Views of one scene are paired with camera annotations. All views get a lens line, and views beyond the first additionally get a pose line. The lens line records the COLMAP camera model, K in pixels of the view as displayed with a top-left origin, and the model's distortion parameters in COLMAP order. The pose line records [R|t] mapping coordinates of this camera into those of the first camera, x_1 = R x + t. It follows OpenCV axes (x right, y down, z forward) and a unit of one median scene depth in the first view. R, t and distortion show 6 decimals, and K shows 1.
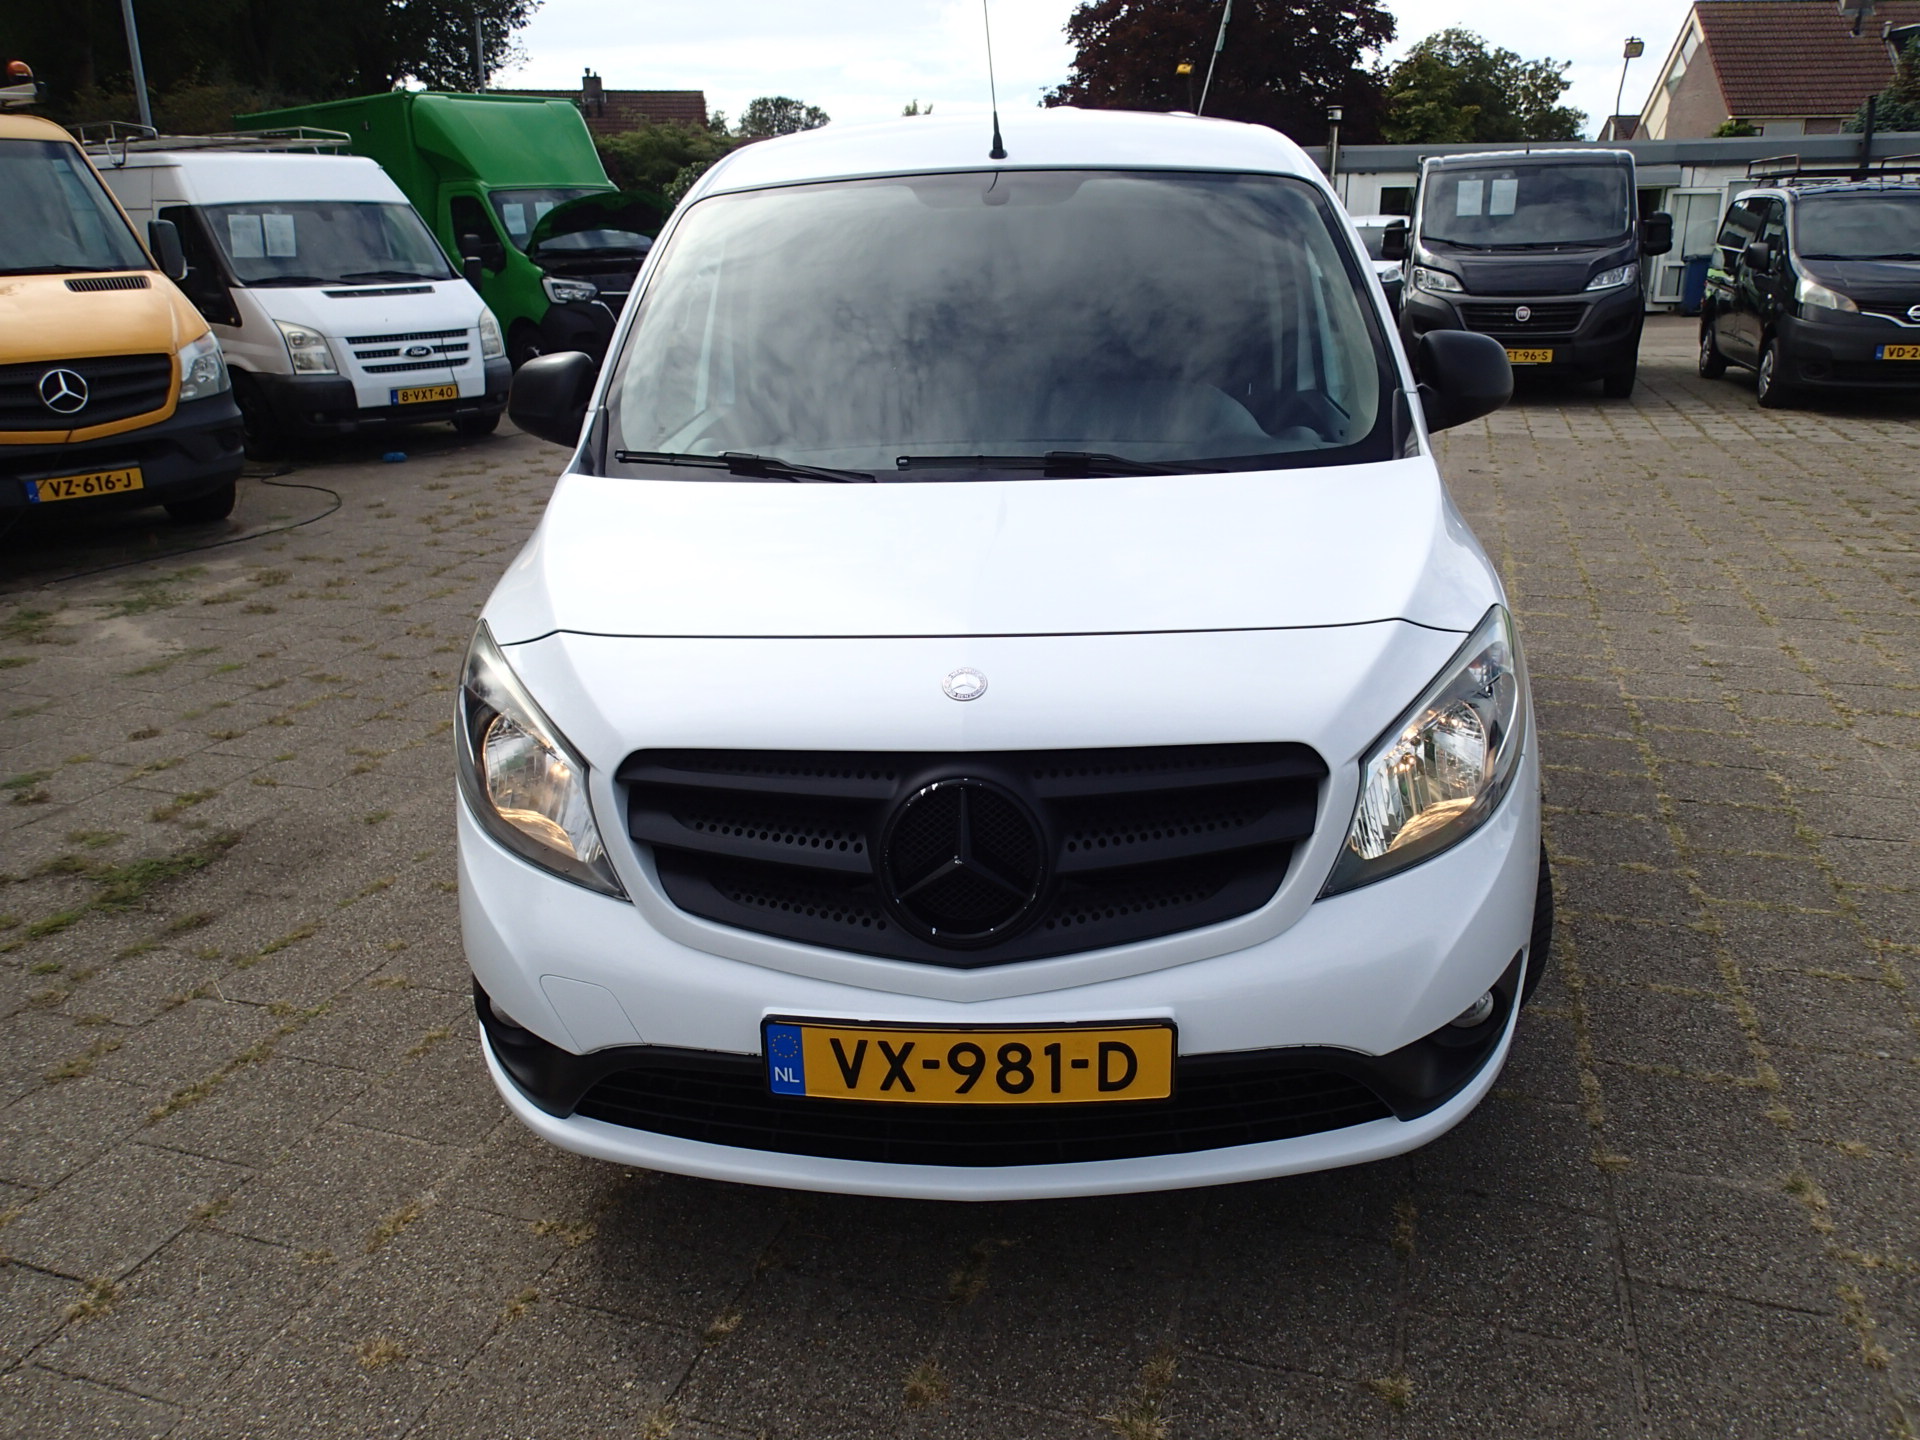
lens RADIAL K [[1424.0, 0, 974.9], [0, 1424.0, 719.0], [0, 0, 1]] dist [0.005771, -0.005365]
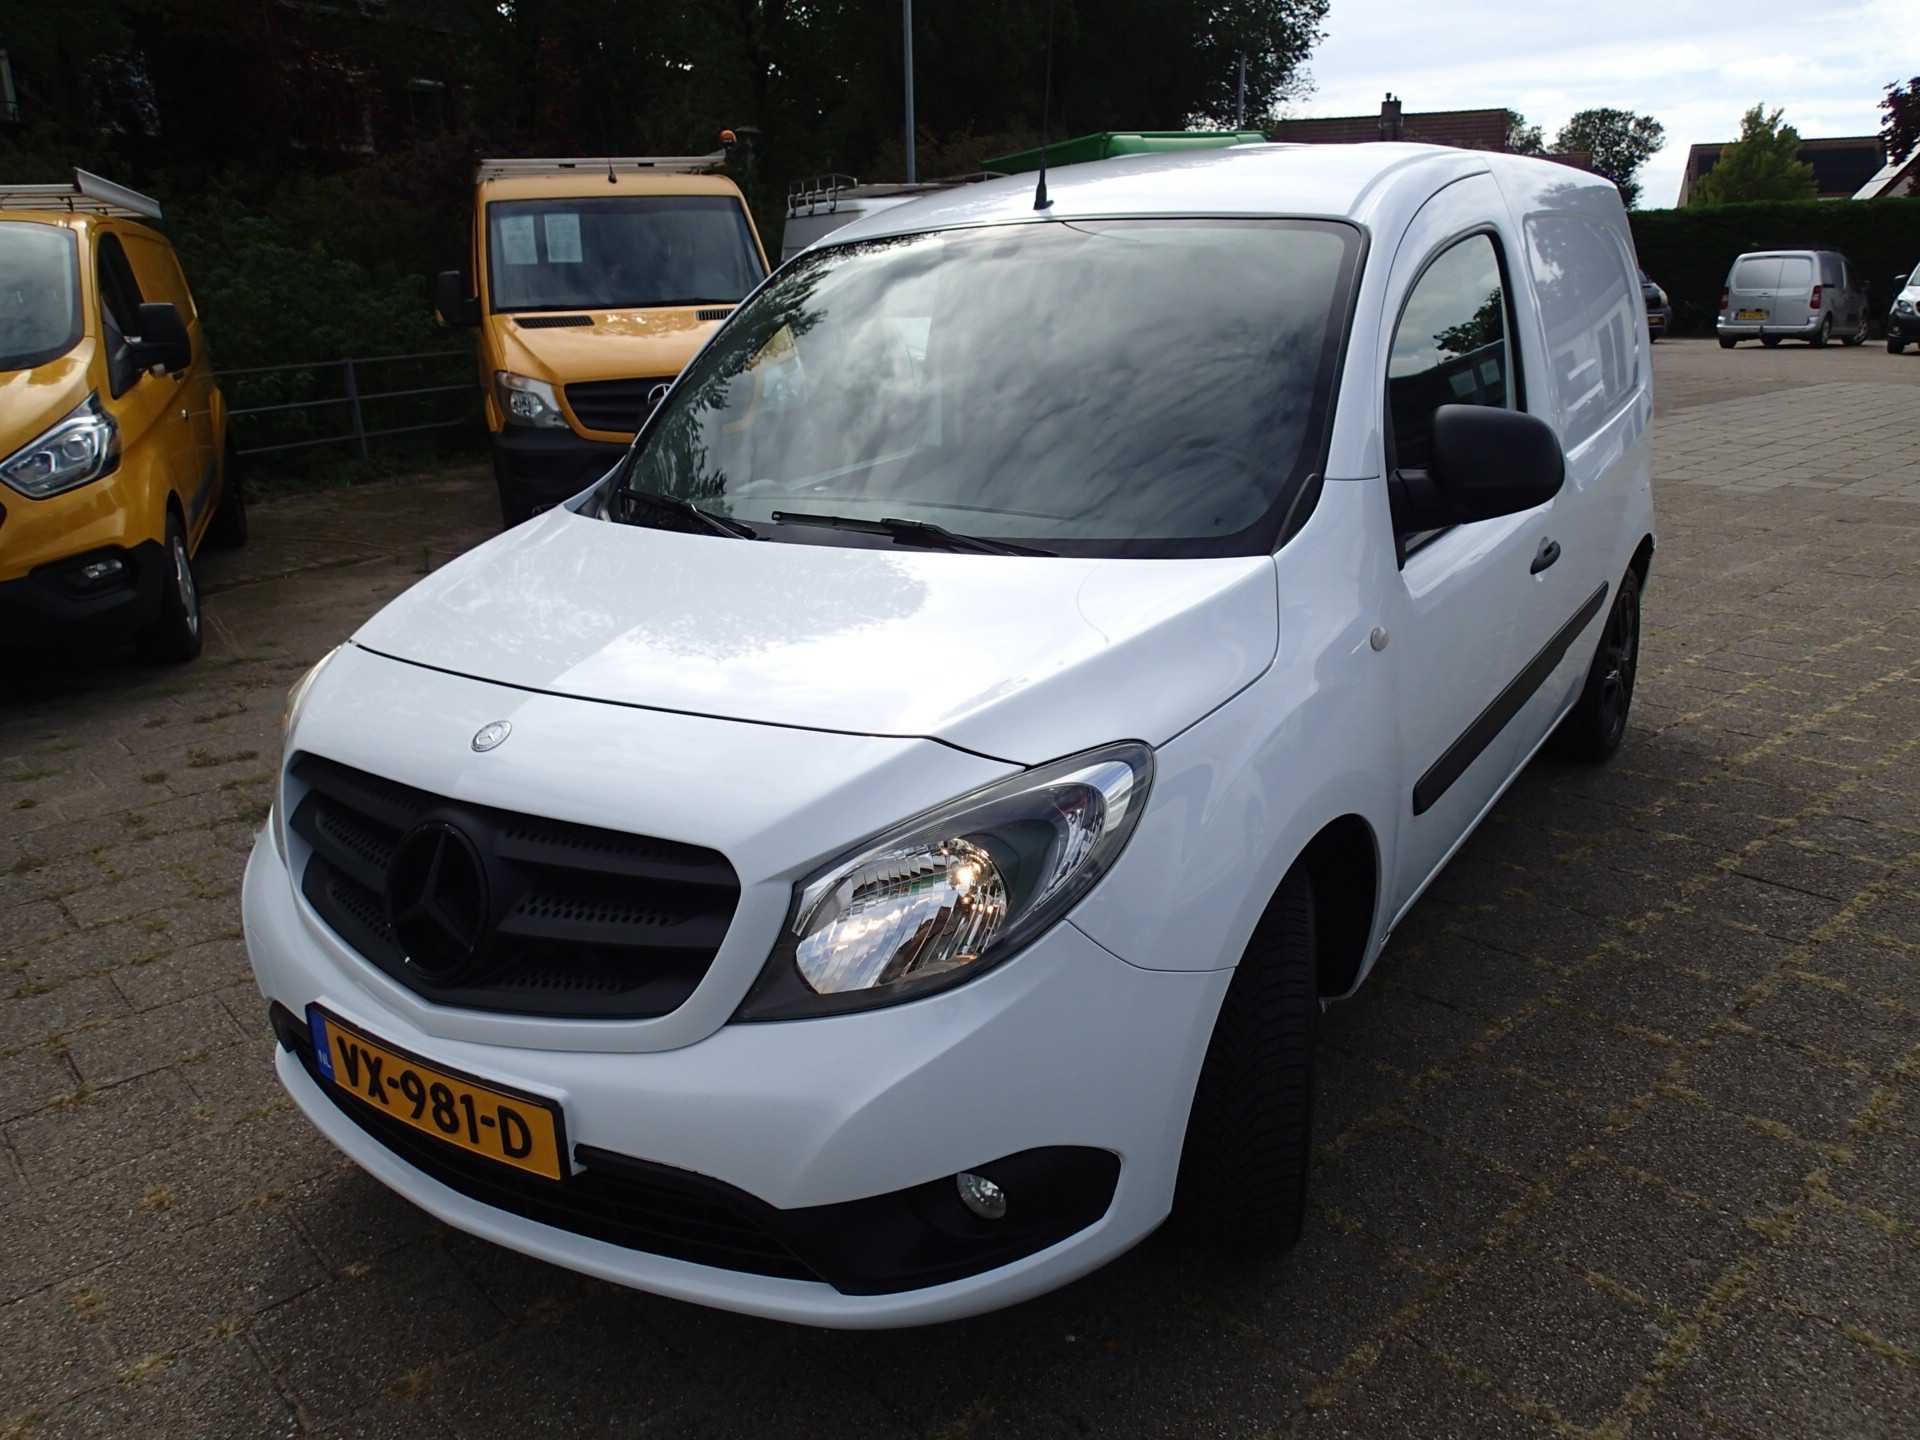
lens RADIAL K [[1424.0, 0, 974.9], [0, 1424.0, 719.0], [0, 0, 1]] dist [0.005771, -0.005365]
pose [[0.866543, 0.144652, -0.477681, 0.526111], [-0.151542, 0.988151, 0.024327, -0.076366], [0.475540, 0.051308, 0.878197, 0.165534]]
